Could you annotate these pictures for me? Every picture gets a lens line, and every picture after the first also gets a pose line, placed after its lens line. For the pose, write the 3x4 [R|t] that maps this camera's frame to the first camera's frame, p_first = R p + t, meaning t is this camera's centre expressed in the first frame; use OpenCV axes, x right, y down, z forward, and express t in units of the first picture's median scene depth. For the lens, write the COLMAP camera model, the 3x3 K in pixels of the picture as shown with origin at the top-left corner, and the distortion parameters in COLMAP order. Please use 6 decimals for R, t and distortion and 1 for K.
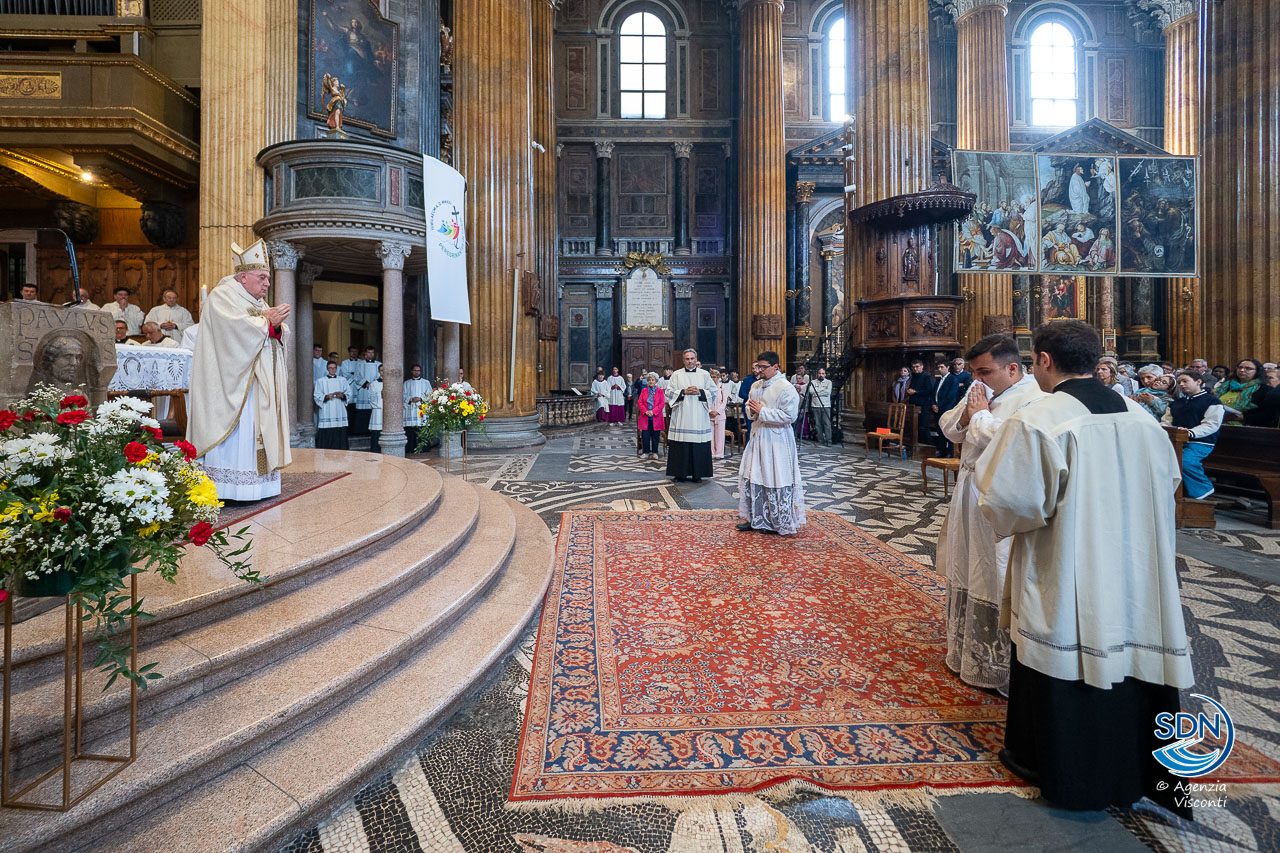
lens RADIAL K [[545.6, 0, 603.2], [0, 545.6, 377.1], [0, 0, 1]] dist [-0.003597, -0.005324]
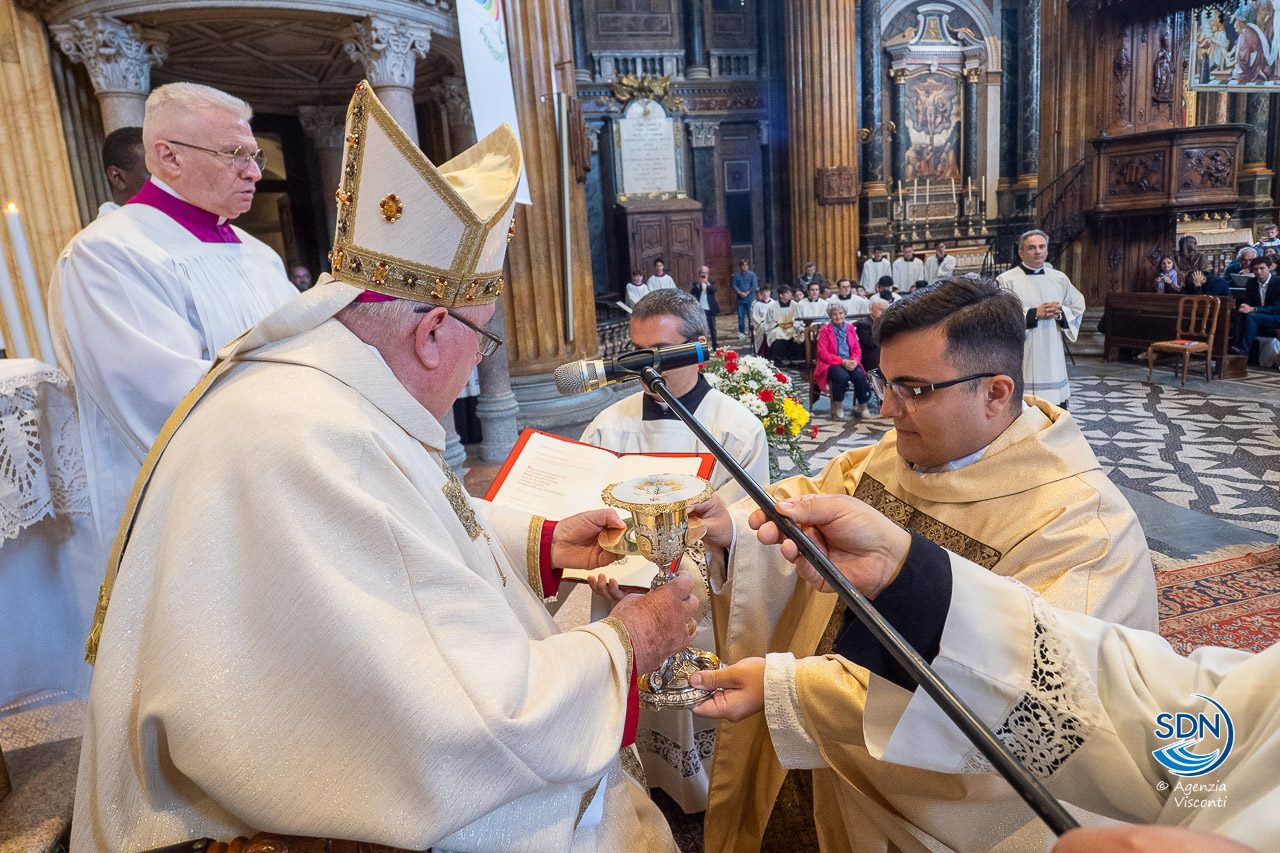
lens RADIAL K [[712.7, 0, 654.9], [0, 712.7, 376.8], [0, 0, 1]] dist [0.005517, -0.016294]
pose [[0.972910, -0.101257, 0.207831, -0.220688], [0.066739, 0.983720, 0.166854, -0.032823], [-0.221343, -0.148463, 0.963829, 0.243212]]
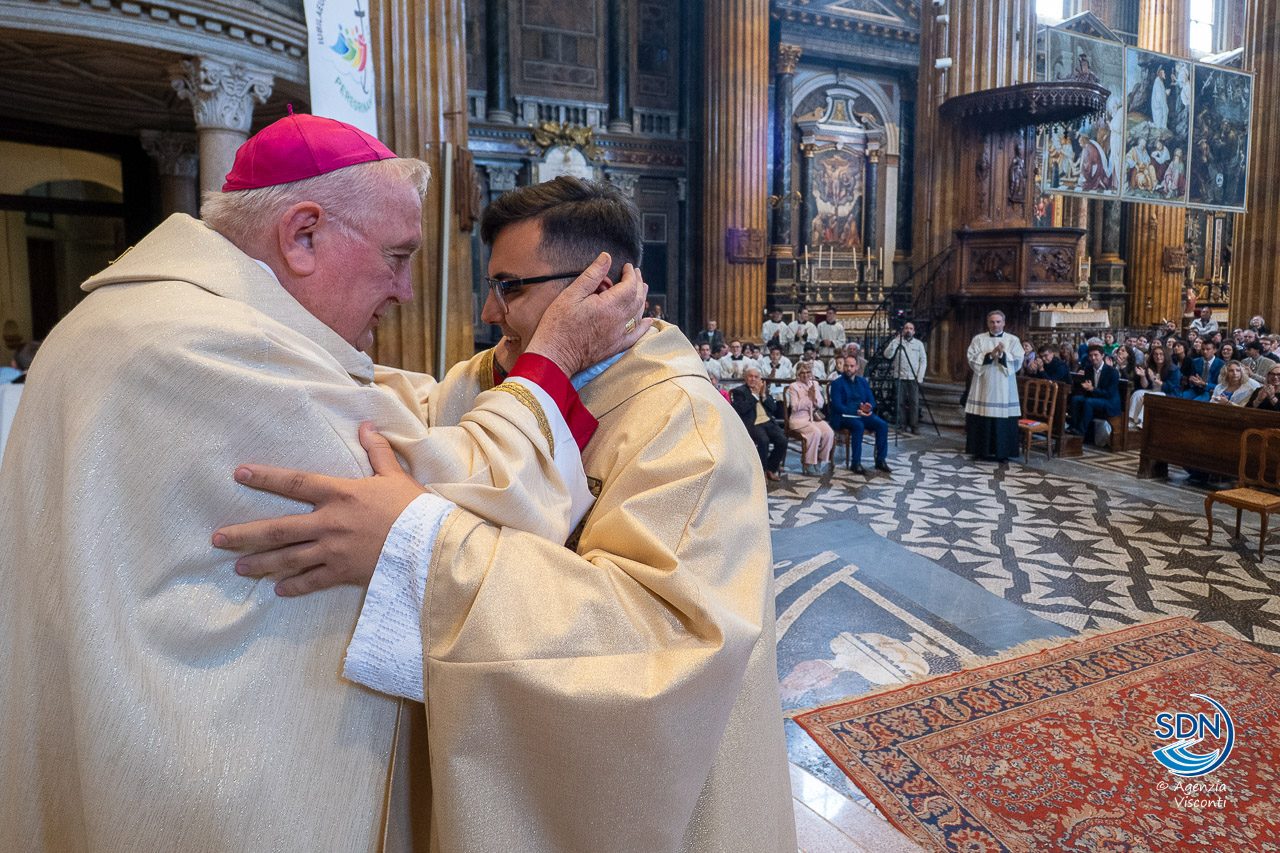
lens RADIAL K [[706.9, 0, 702.1], [0, 706.9, 344.1], [0, 0, 1]] dist [0.033370, -0.046035]
pose [[0.927895, -0.023297, 0.372112, -0.173085], [-0.004816, 0.997214, 0.074441, -0.052119], [-0.372810, -0.070866, 0.925198, 0.239385]]
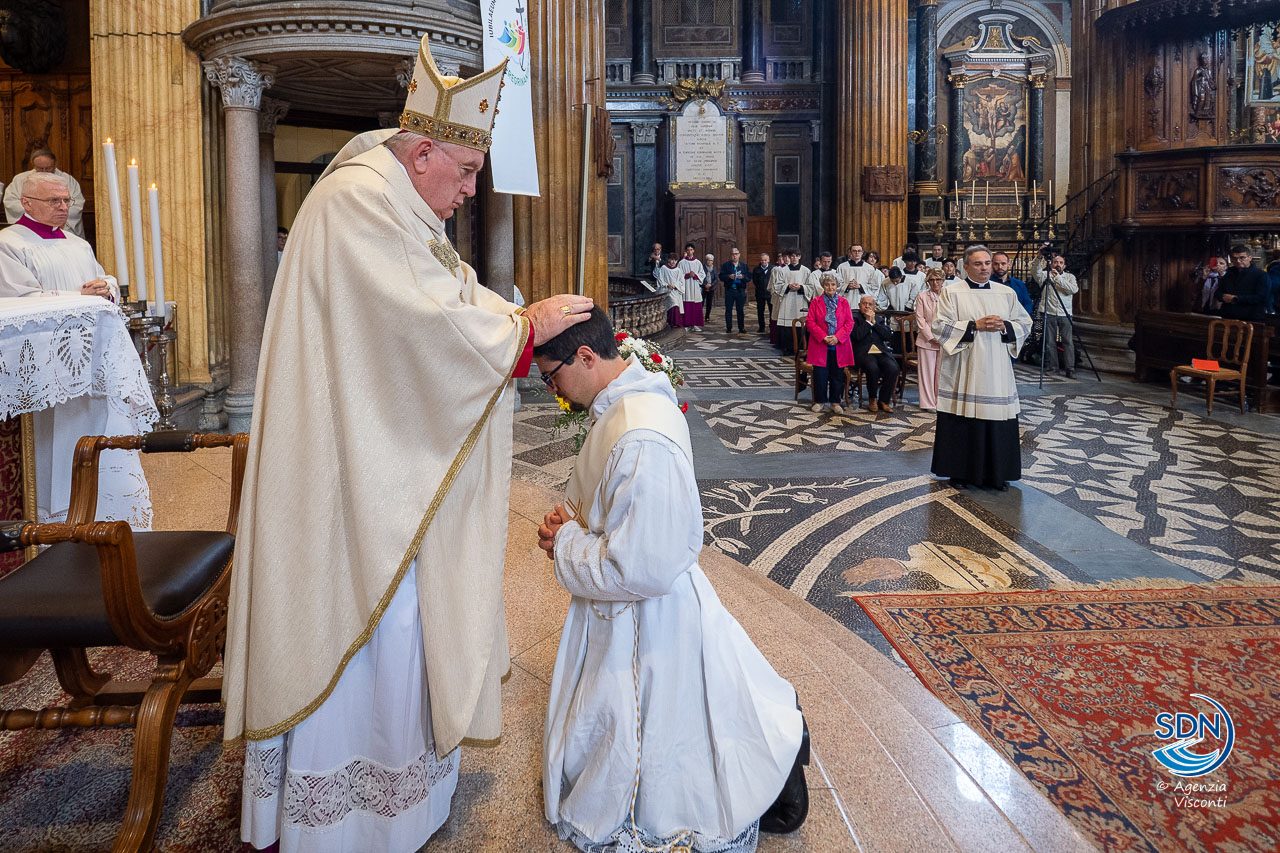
lens RADIAL K [[683.4, 0, 578.7], [0, 683.4, 256.6], [0, 0, 1]] dist [-0.000776, -0.012378]
pose [[0.999977, -0.006766, -0.000820, -0.154800], [0.006786, 0.999619, 0.026751, -0.038791], [0.000639, -0.026756, 0.999642, 0.185707]]
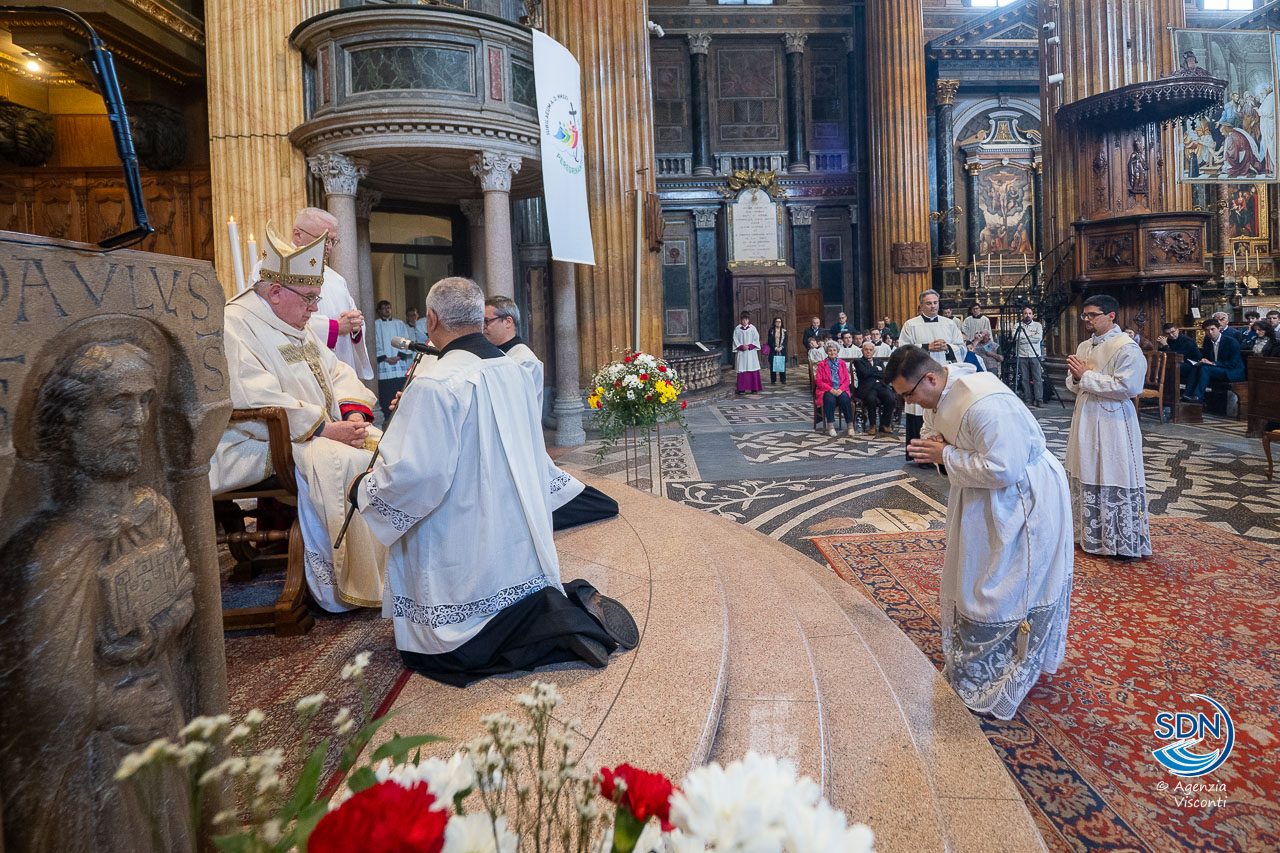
lens RADIAL K [[632.6, 0, 697.9], [0, 632.6, 330.4], [0, 0, 1]] dist [0.000051, -0.009811]
pose [[0.997962, -0.035090, 0.053288, -0.118999], [0.034310, 0.999291, 0.015483, -0.013602], [-0.053793, -0.013624, 0.998459, 0.108712]]
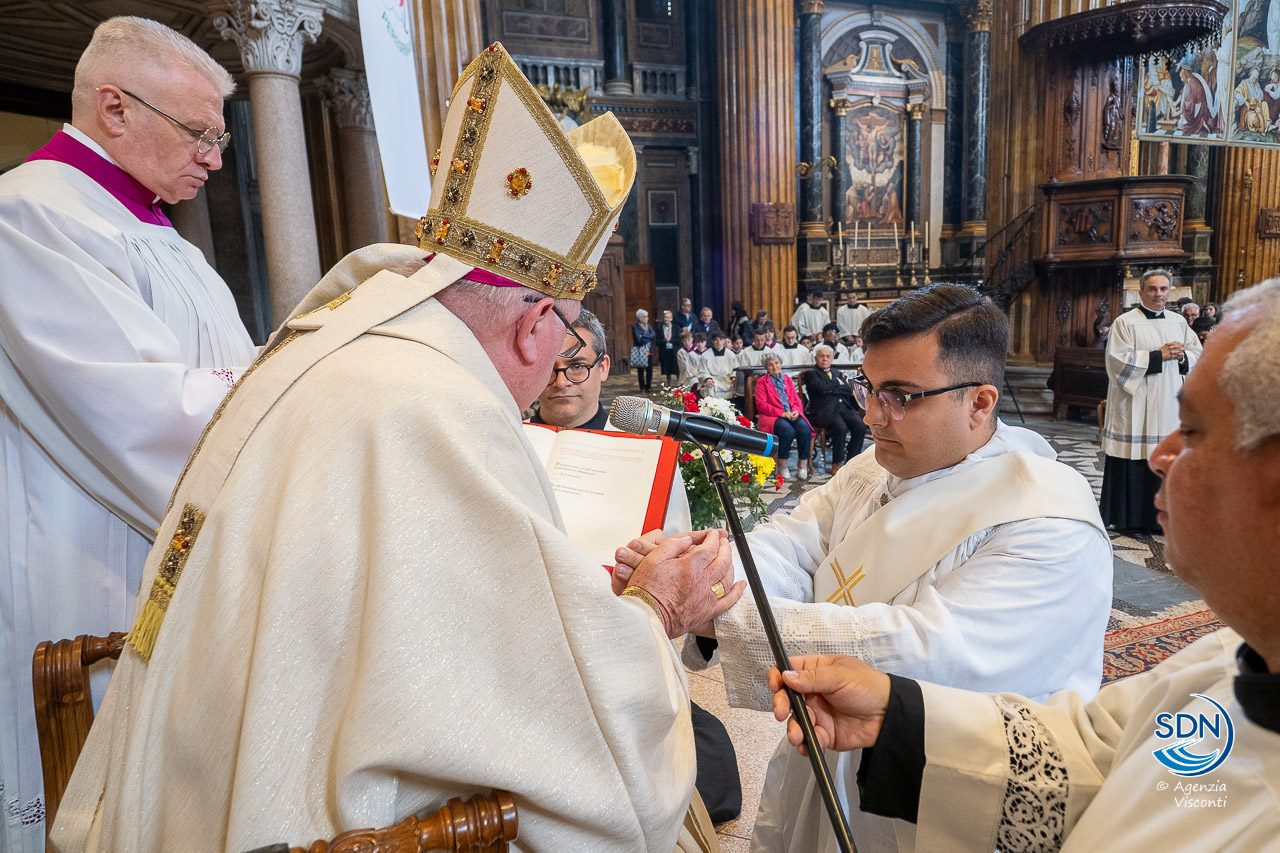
lens RADIAL K [[823.3, 0, 682.3], [0, 823.3, 428.8], [0, 0, 1]] dist [0.003663, -0.002205]
pose [[0.931823, -0.090268, 0.351508, -0.237005], [0.034688, 0.986291, 0.161327, -0.028195], [-0.361252, -0.138135, 0.922180, 0.239784]]
